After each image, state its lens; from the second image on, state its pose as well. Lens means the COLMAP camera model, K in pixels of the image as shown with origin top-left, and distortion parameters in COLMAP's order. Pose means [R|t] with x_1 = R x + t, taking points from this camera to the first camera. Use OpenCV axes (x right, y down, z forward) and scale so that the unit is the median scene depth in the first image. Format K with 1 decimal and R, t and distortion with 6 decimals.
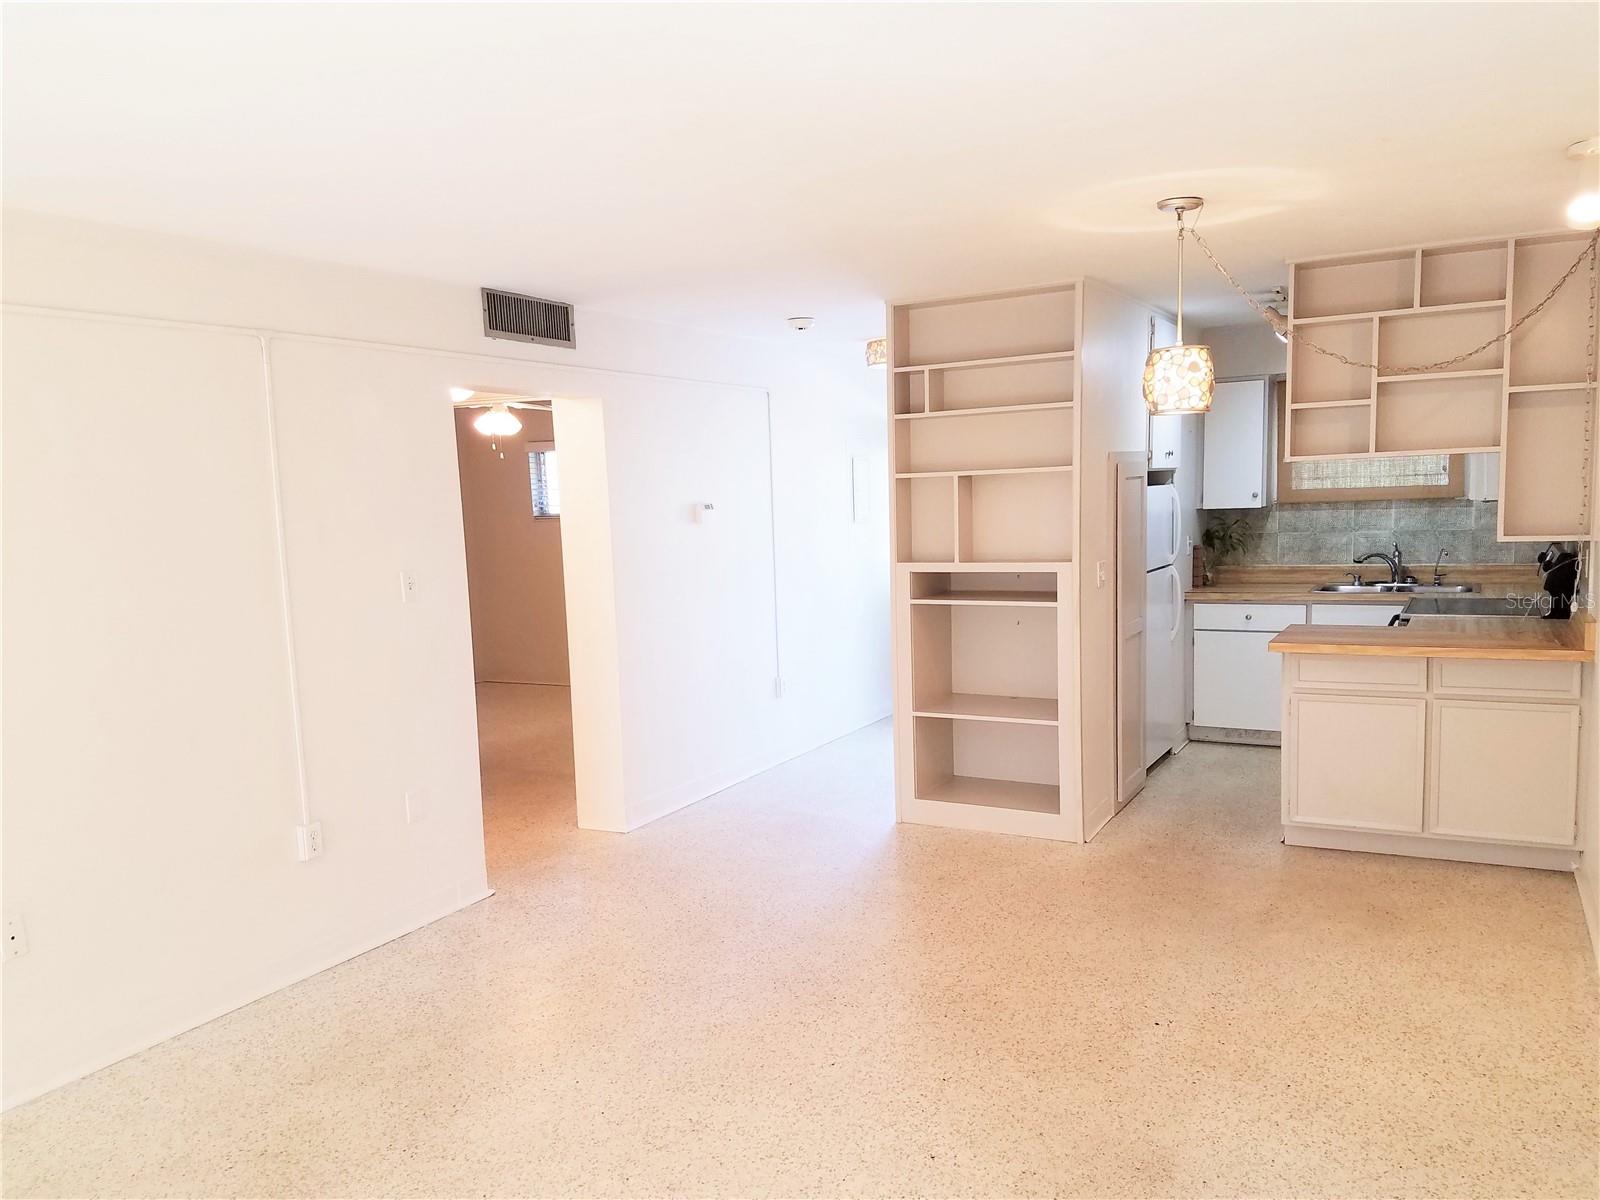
lens RADIAL K [[1201.7, 0, 797.1], [0, 1201.7, 630.3], [0, 0, 1]] dist [0.181457, -0.284556]
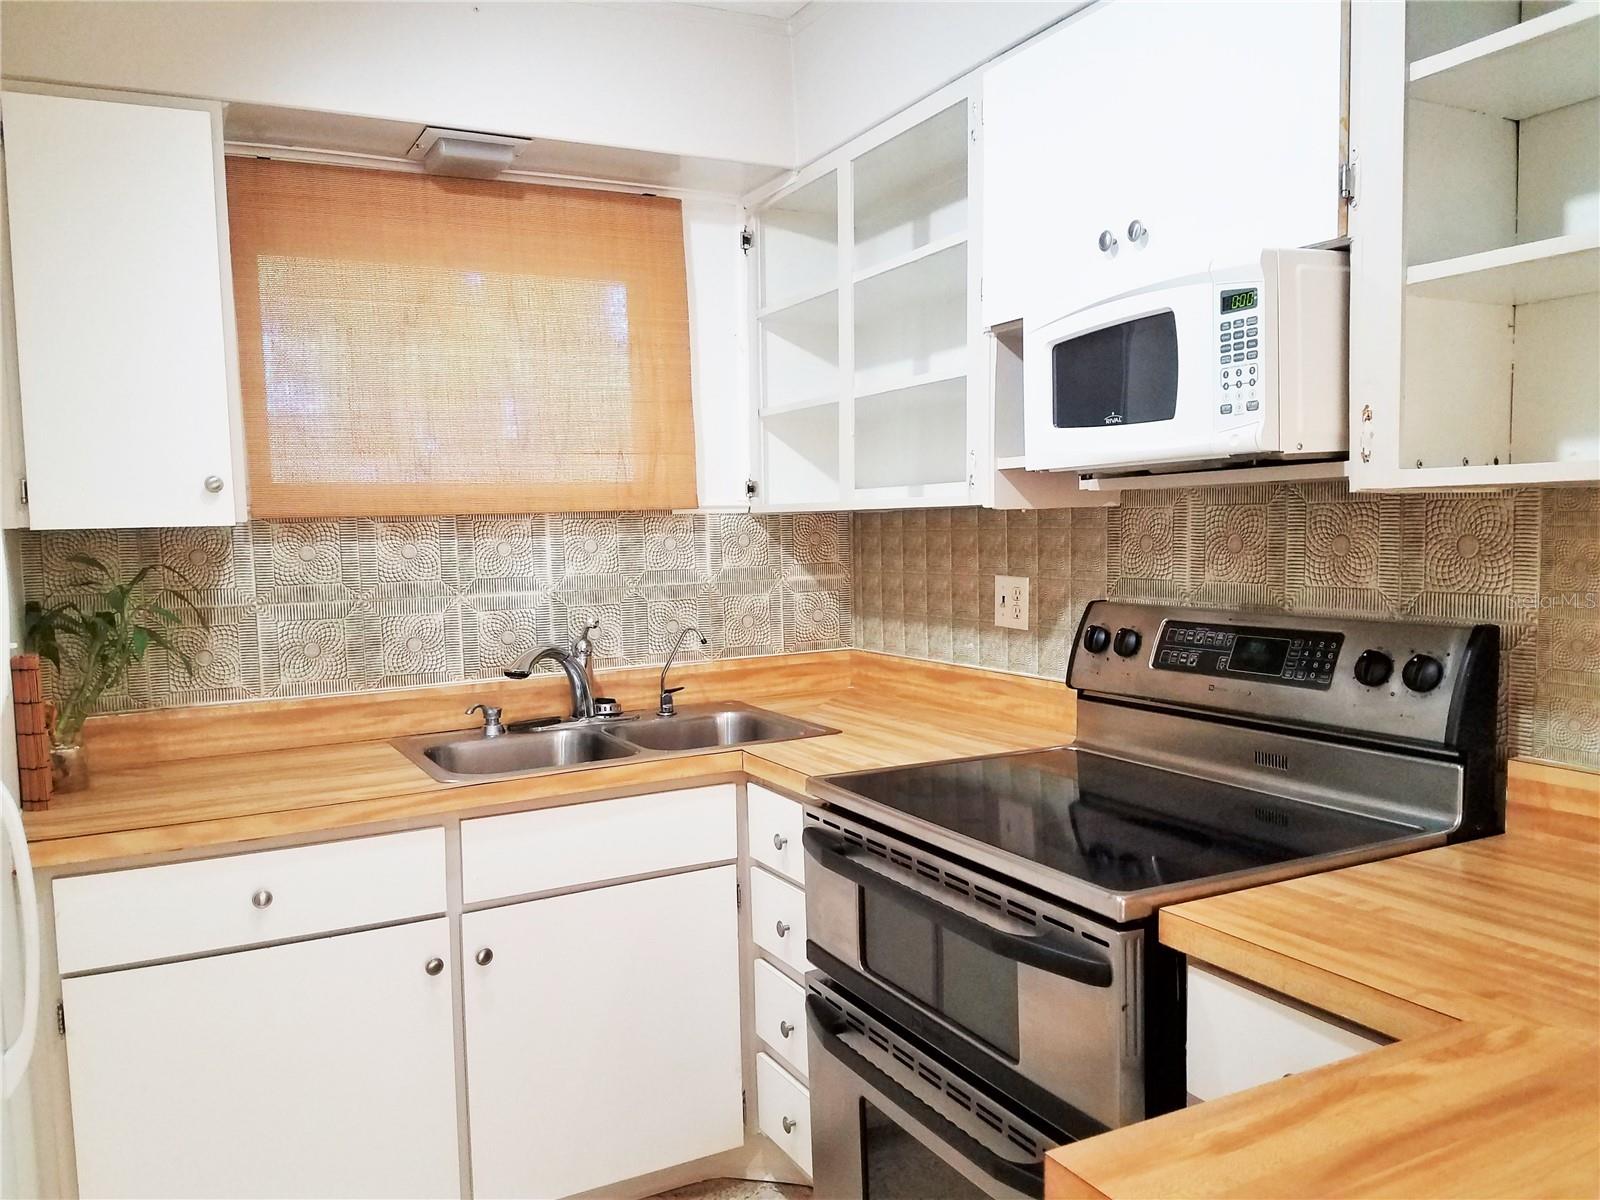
lens RADIAL K [[1201.7, 0, 797.1], [0, 1201.7, 630.3], [0, 0, 1]] dist [0.181457, -0.284556]
pose [[0.553656, -0.054894, 0.830934, 0.199110], [0.105563, 0.994402, -0.004644, -0.058095], [-0.826027, 0.090287, 0.556351, 0.723703]]
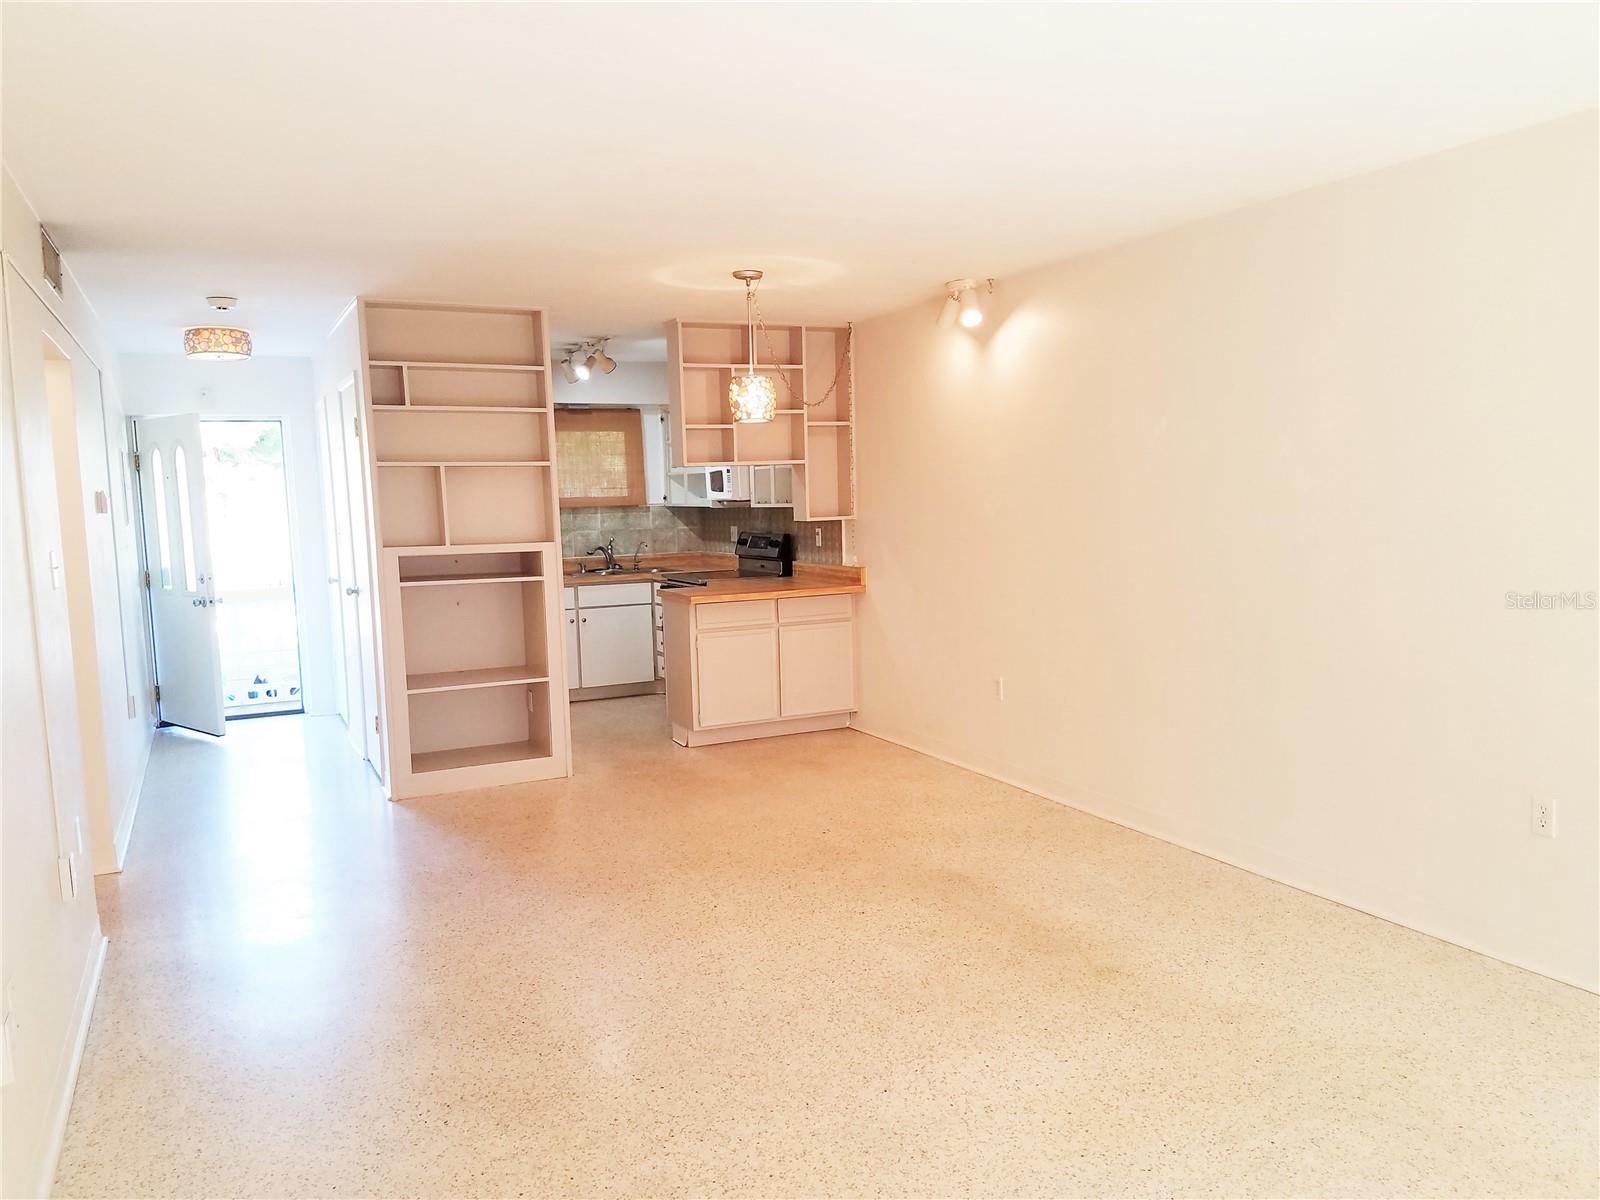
lens RADIAL K [[1201.7, 0, 797.1], [0, 1201.7, 630.3], [0, 0, 1]] dist [0.181457, -0.284556]
pose [[0.590791, -0.073124, 0.803504, -0.442408], [0.101862, 0.994676, 0.015626, 0.026831], [-0.800369, 0.072615, 0.595094, 0.074663]]
